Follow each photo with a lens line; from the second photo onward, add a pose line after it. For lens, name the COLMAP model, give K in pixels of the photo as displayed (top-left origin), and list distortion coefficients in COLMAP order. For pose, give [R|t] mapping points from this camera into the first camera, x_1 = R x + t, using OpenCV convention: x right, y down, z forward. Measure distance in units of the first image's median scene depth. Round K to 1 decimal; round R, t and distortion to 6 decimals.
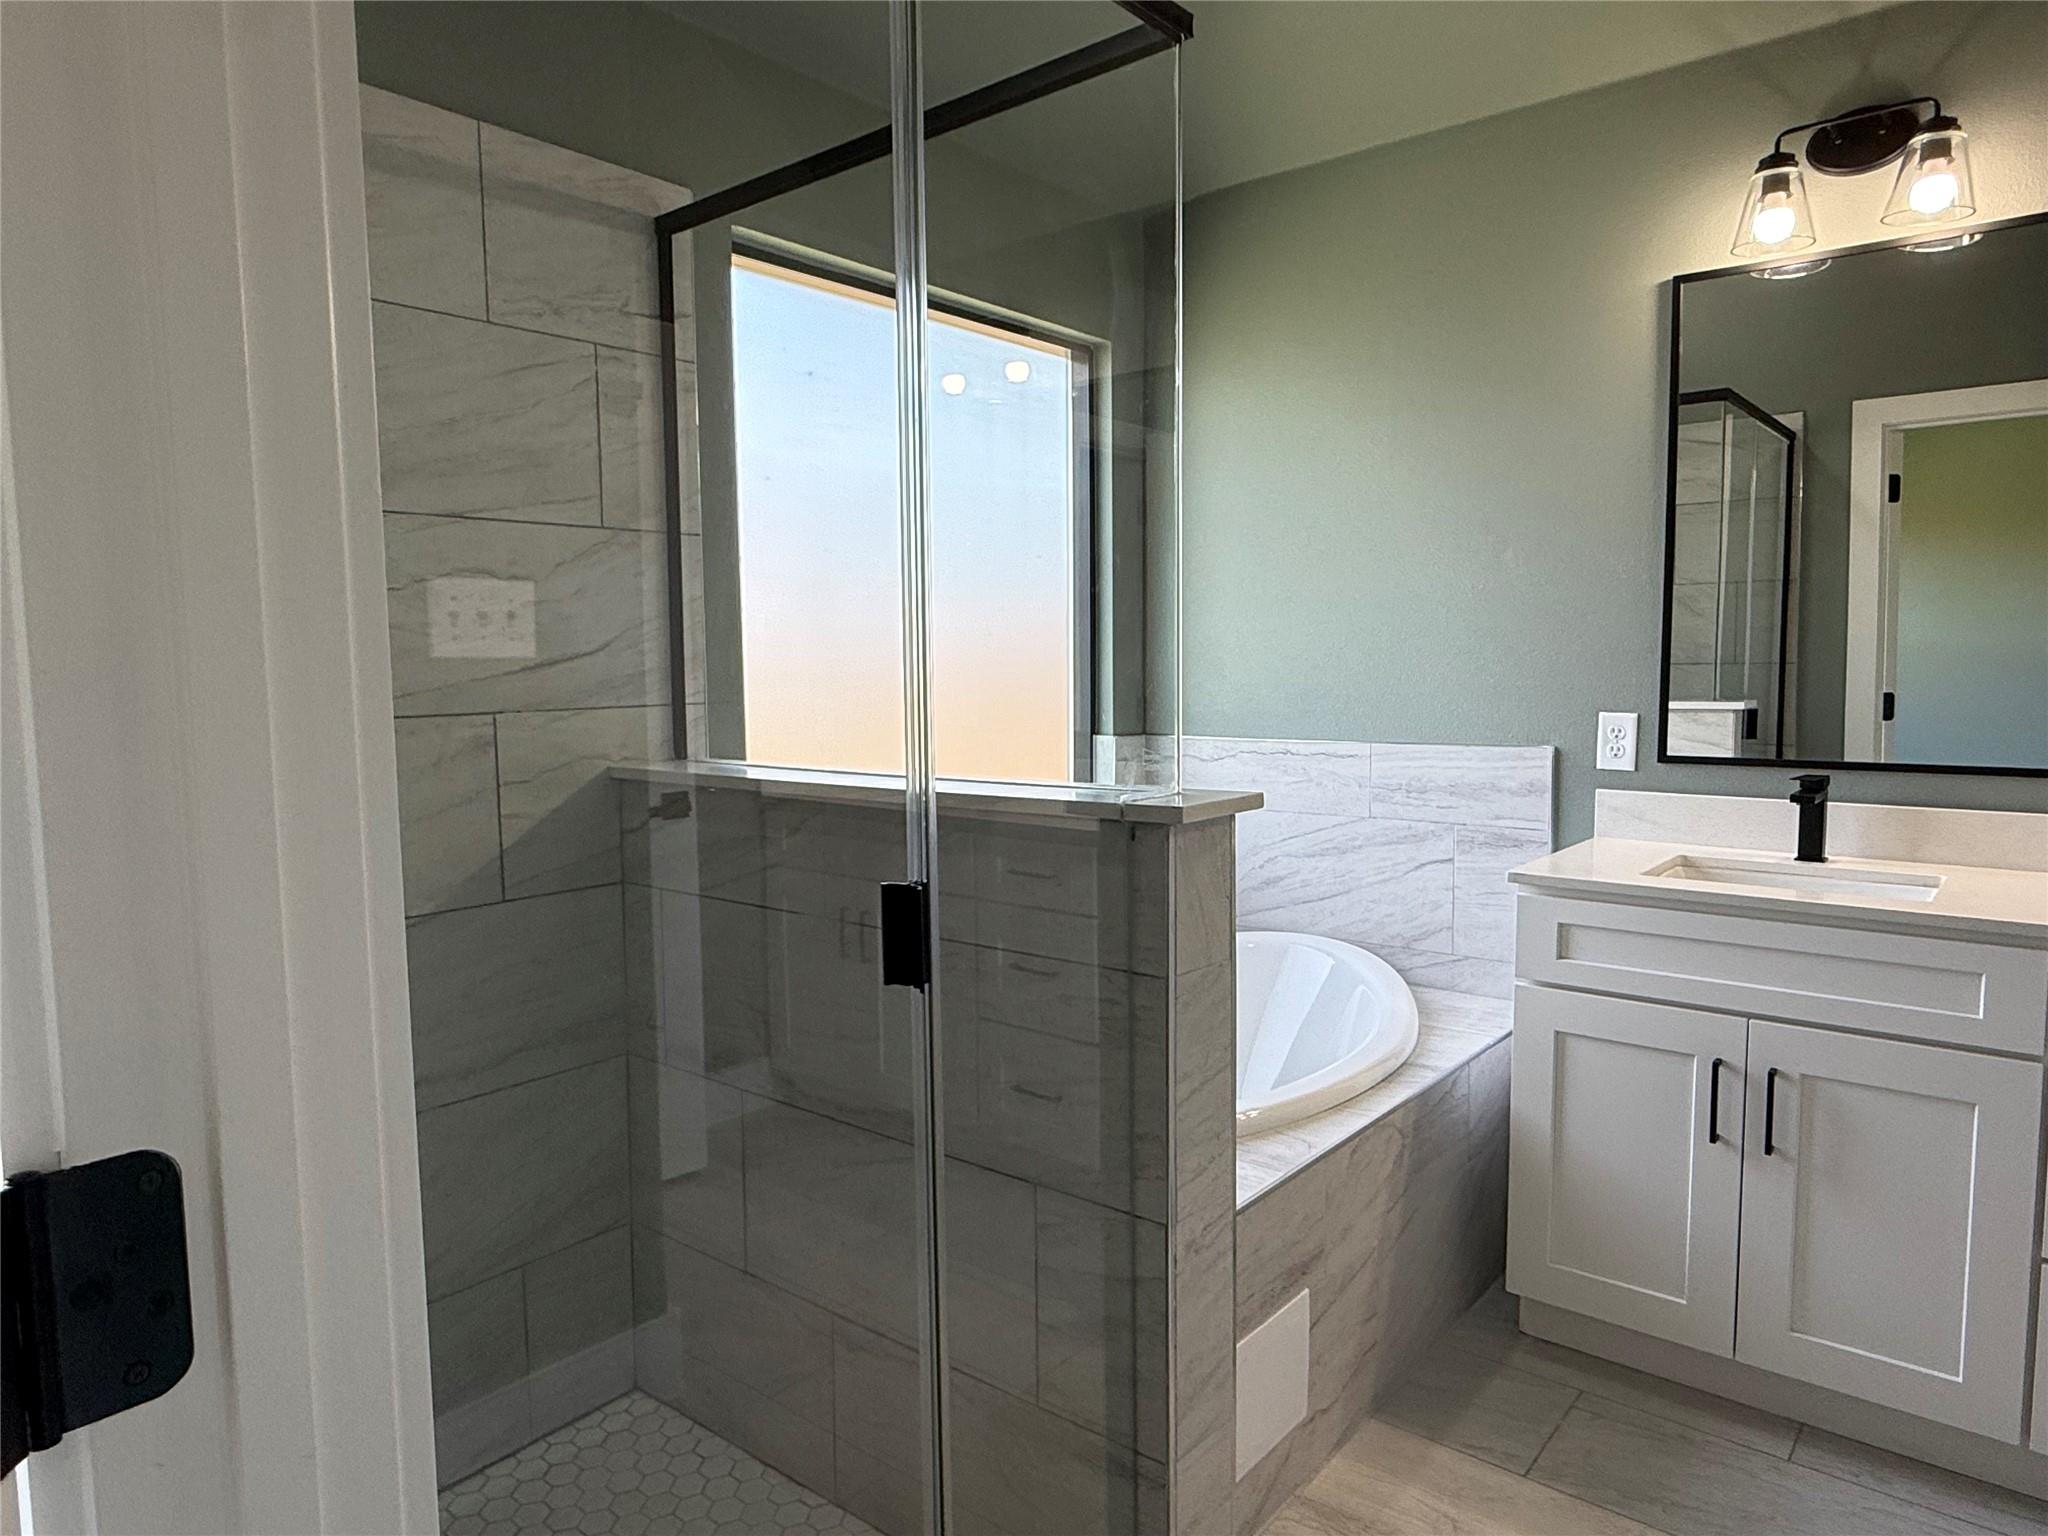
lens RADIAL K [[1293.6, 0, 1022.4], [0, 1293.6, 765.4], [0, 0, 1]] dist [0.000019, 0.003339]
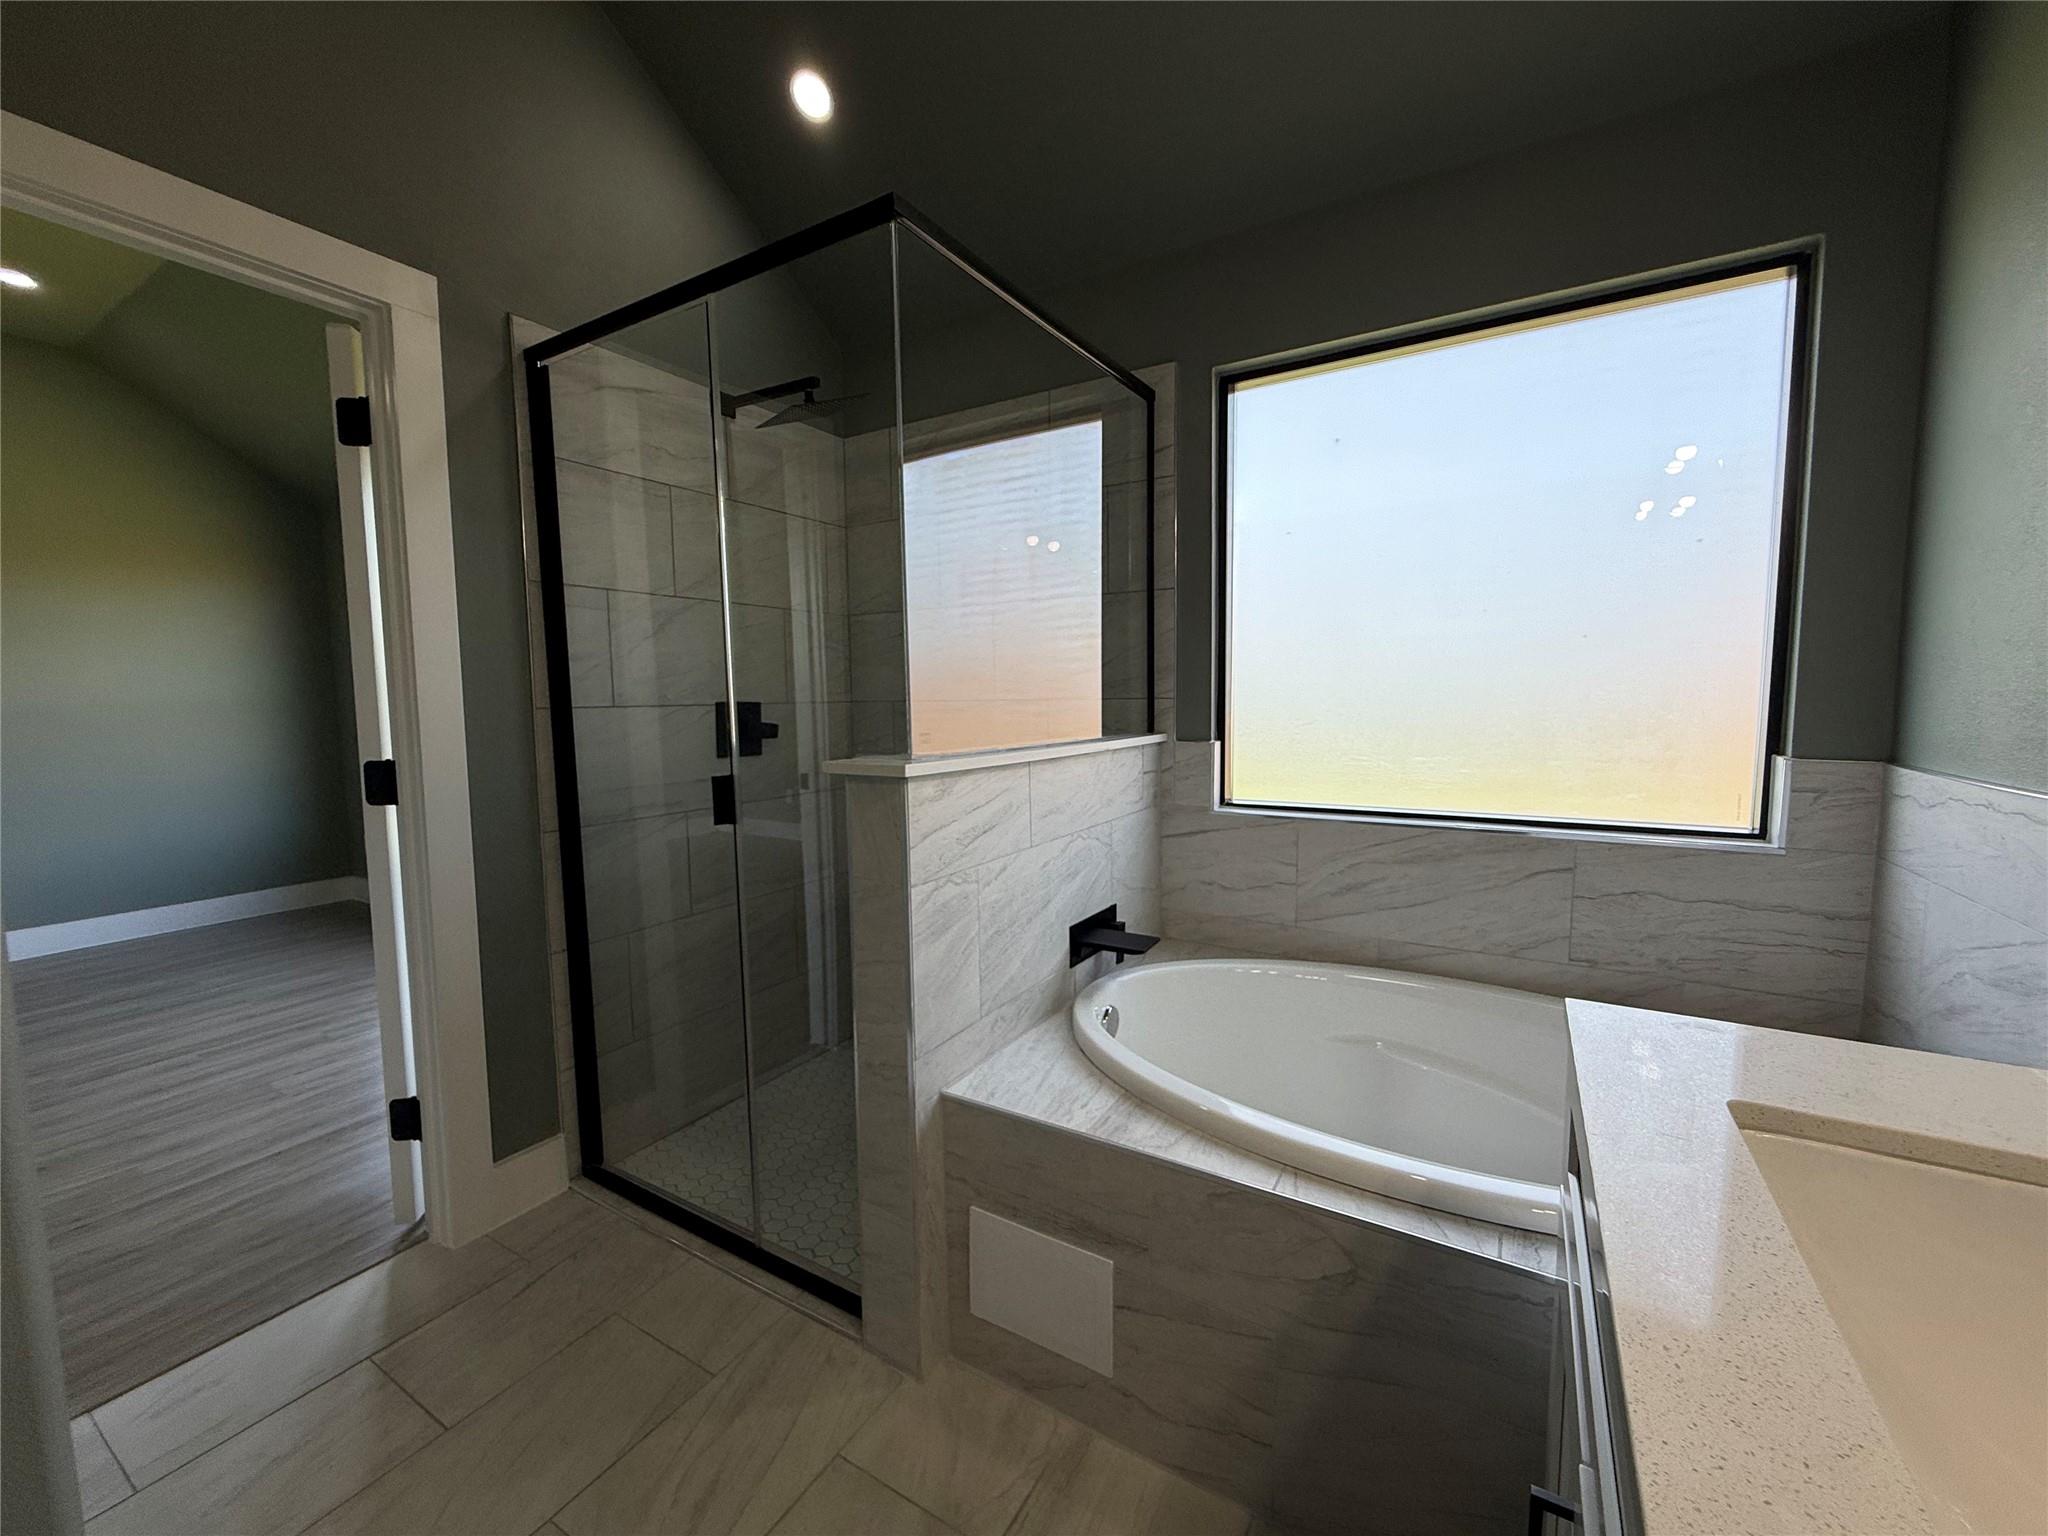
lens RADIAL K [[816.1, 0, 1016.7], [0, 816.1, 769.3], [0, 0, 1]] dist [-0.000351, 0.000237]
pose [[0.150551, 0.100826, -0.983447, 0.604116], [-0.074200, 0.993132, 0.090460, -0.033062], [0.985814, 0.059353, 0.156998, 0.587982]]
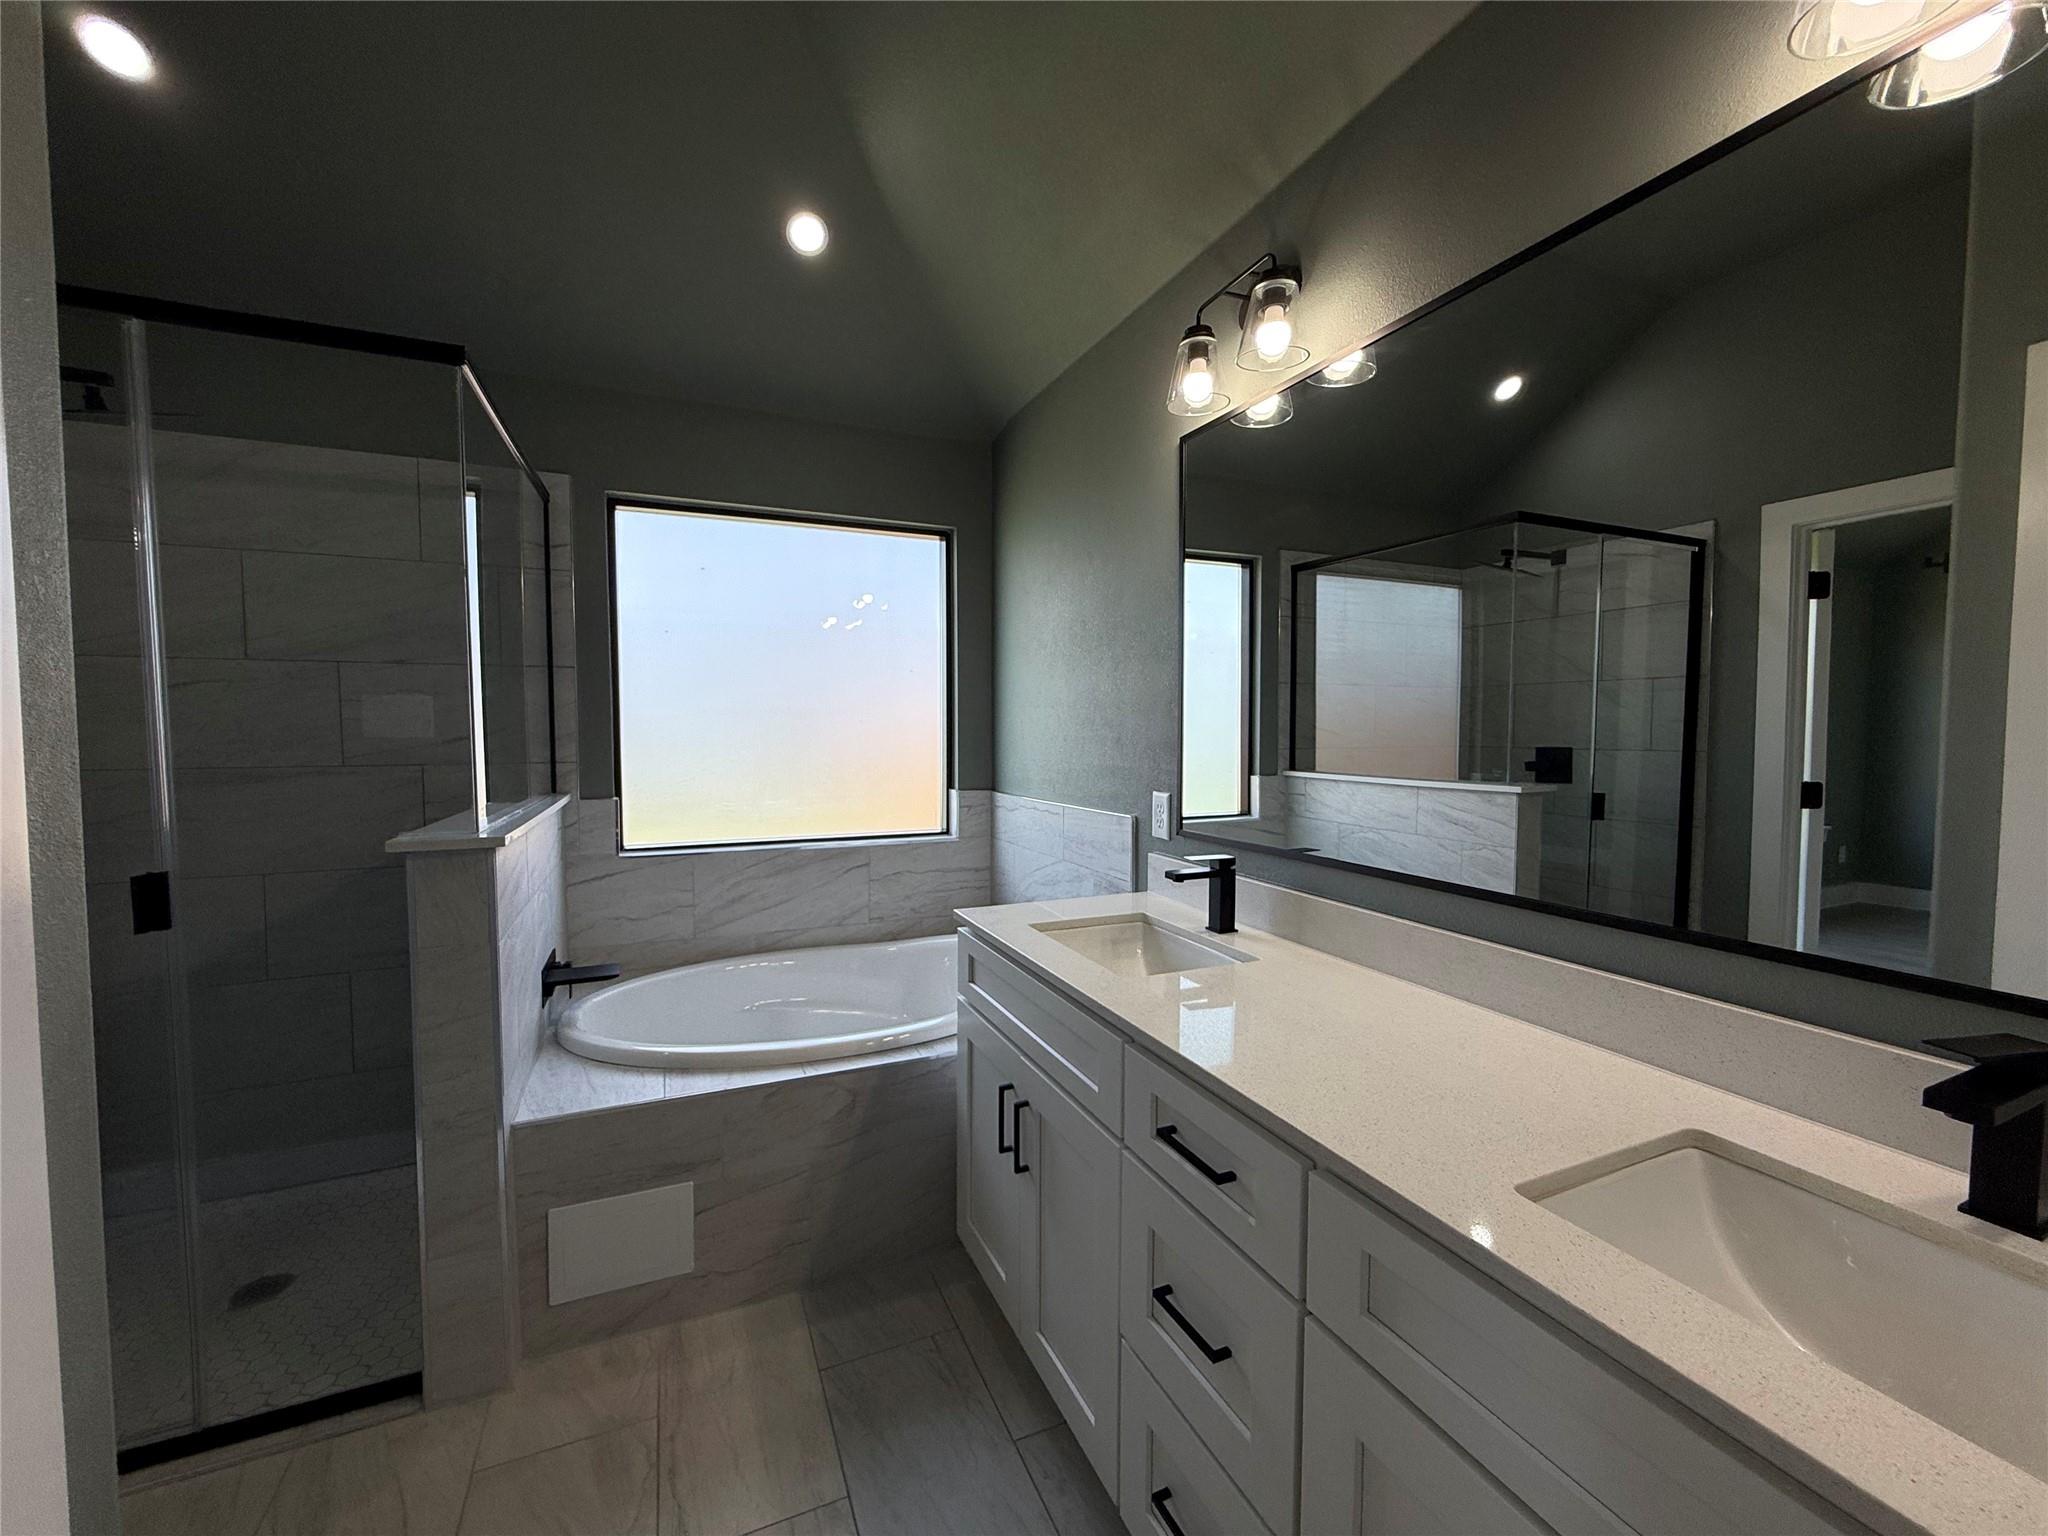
lens RADIAL K [[816.1, 0, 1016.7], [0, 816.1, 769.3], [0, 0, 1]] dist [-0.000351, 0.000237]
pose [[0.892477, 0.035883, -0.449664, 0.690636], [-0.050056, 0.998553, -0.019665, -0.040394], [0.448307, 0.040059, 0.892981, 0.244834]]
